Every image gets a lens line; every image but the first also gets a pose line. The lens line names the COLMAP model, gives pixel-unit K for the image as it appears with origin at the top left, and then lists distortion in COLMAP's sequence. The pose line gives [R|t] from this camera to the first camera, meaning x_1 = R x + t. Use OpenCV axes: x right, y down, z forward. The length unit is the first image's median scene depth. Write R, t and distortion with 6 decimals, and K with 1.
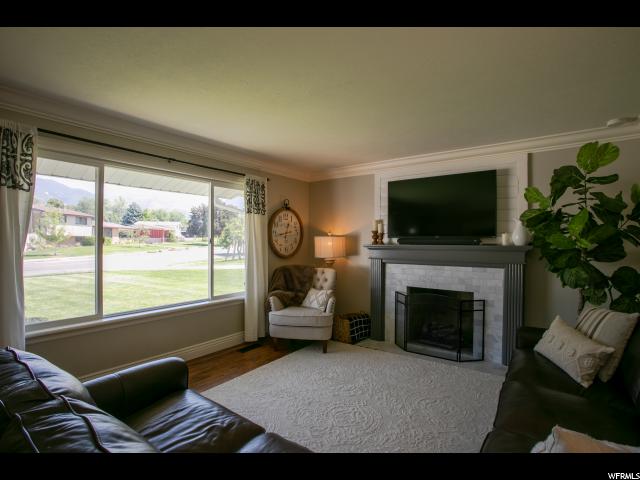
lens RADIAL K [[317.7, 0, 316.4], [0, 317.7, 243.1], [0, 0, 1]] dist [-0.087659, 0.048437]
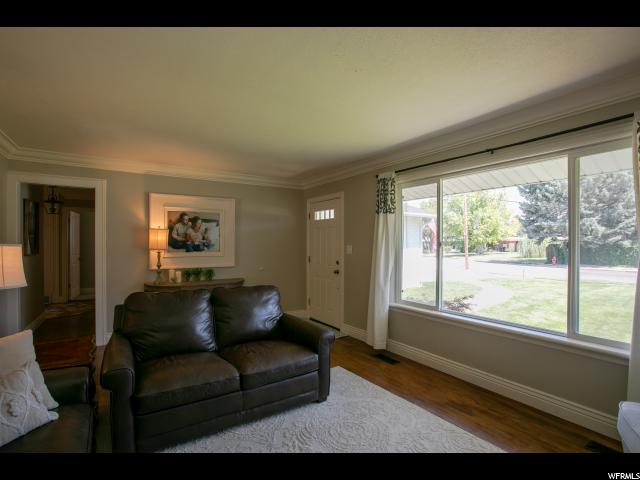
lens RADIAL K [[317.7, 0, 316.4], [0, 317.7, 243.1], [0, 0, 1]] dist [-0.087659, 0.048437]
pose [[-0.336622, -0.009799, -0.941589, 0.452402], [-0.011748, 0.999912, -0.006206, -0.001896], [0.941566, 0.008973, -0.336708, 0.753867]]
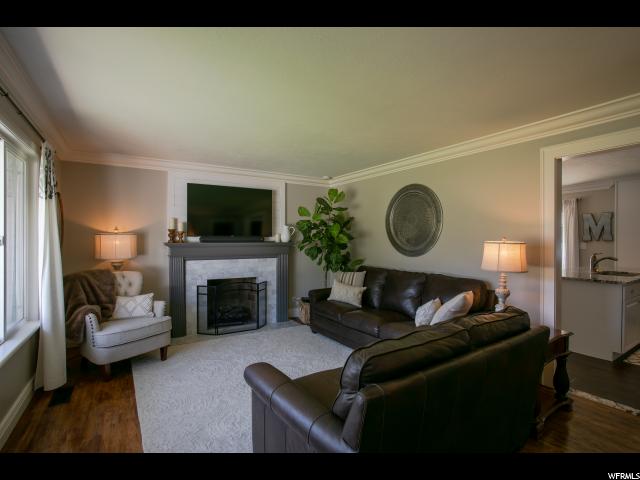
lens RADIAL K [[317.7, 0, 316.4], [0, 317.7, 243.1], [0, 0, 1]] dist [-0.087659, 0.048437]
pose [[0.350072, -0.011148, 0.936656, -0.684554], [0.004542, 0.999938, 0.010203, -0.003082], [-0.936712, 0.000682, 0.350101, 0.265777]]
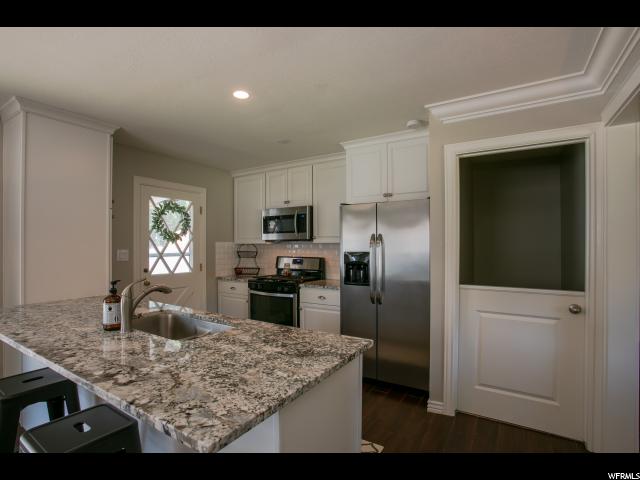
lens RADIAL K [[317.7, 0, 316.4], [0, 317.7, 243.1], [0, 0, 1]] dist [-0.087659, 0.048437]
pose [[-0.995675, -0.008490, -0.092521, 0.553037], [-0.008431, 0.999964, -0.001028, -0.001100], [0.092526, -0.000244, -0.995710, 0.132070]]
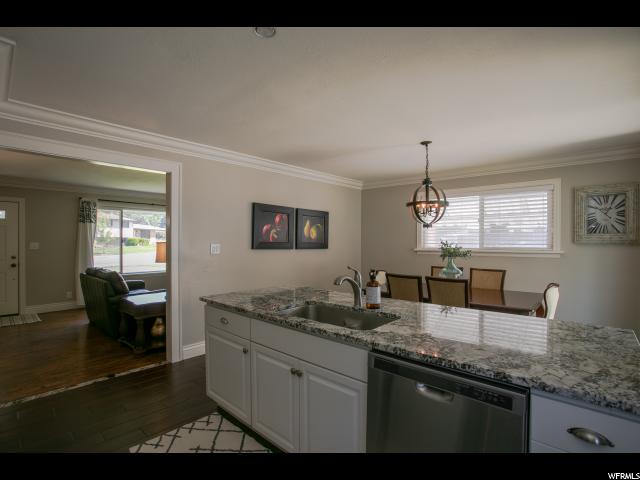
lens RADIAL K [[317.7, 0, 316.4], [0, 317.7, 243.1], [0, 0, 1]] dist [-0.087659, 0.048437]
pose [[0.994609, -0.004485, -0.103598, 0.802504], [0.004588, 0.999989, 0.000764, 0.006016], [0.103593, -0.001235, 0.994619, -0.936590]]
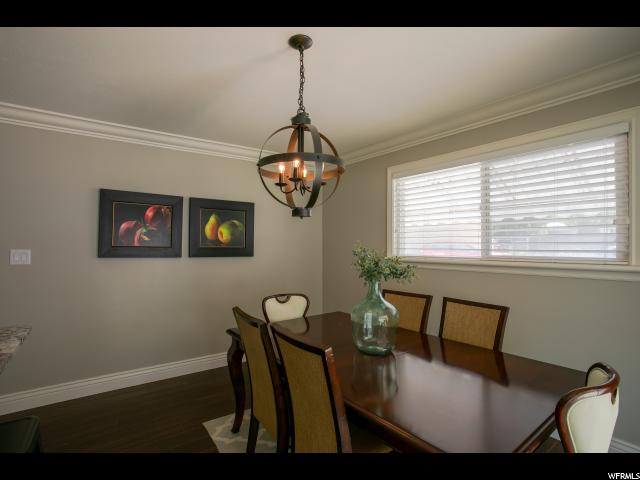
lens RADIAL K [[317.7, 0, 316.4], [0, 317.7, 243.1], [0, 0, 1]] dist [-0.087659, 0.048437]
pose [[0.956909, -0.008194, -0.290273, 1.188466], [0.004260, 0.999890, -0.014180, 0.005700], [0.290358, 0.012333, 0.956839, -0.379790]]
